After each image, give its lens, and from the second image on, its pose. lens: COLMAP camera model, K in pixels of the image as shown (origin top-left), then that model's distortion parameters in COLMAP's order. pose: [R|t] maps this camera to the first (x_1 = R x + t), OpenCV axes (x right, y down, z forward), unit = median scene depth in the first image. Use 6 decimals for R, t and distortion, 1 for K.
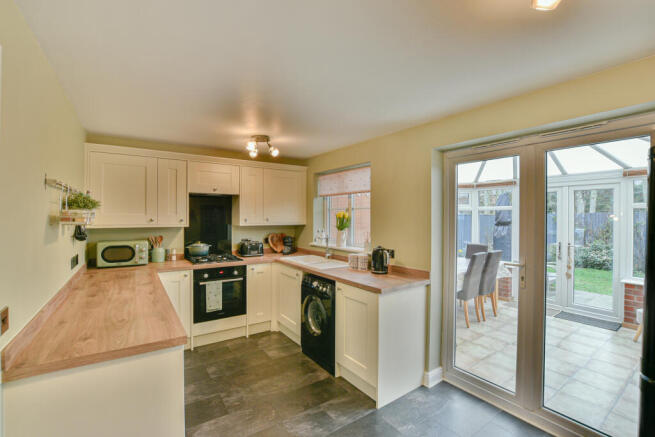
lens RADIAL K [[288.6, 0, 323.9], [0, 288.6, 217.4], [0, 0, 1]] dist [-0.026601, 0.000392]
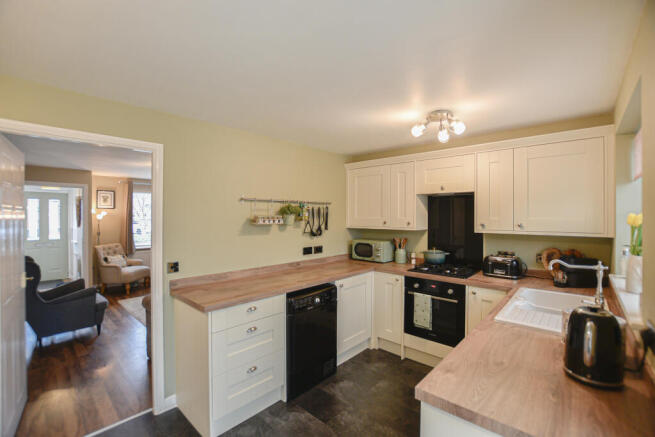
lens RADIAL K [[288.6, 0, 323.9], [0, 288.6, 217.4], [0, 0, 1]] dist [-0.026601, 0.000392]
pose [[0.221571, 0.003071, -0.975139, 0.407746], [-0.005683, 0.999982, 0.001858, -0.011617], [0.975128, 0.005130, 0.221584, 0.515206]]
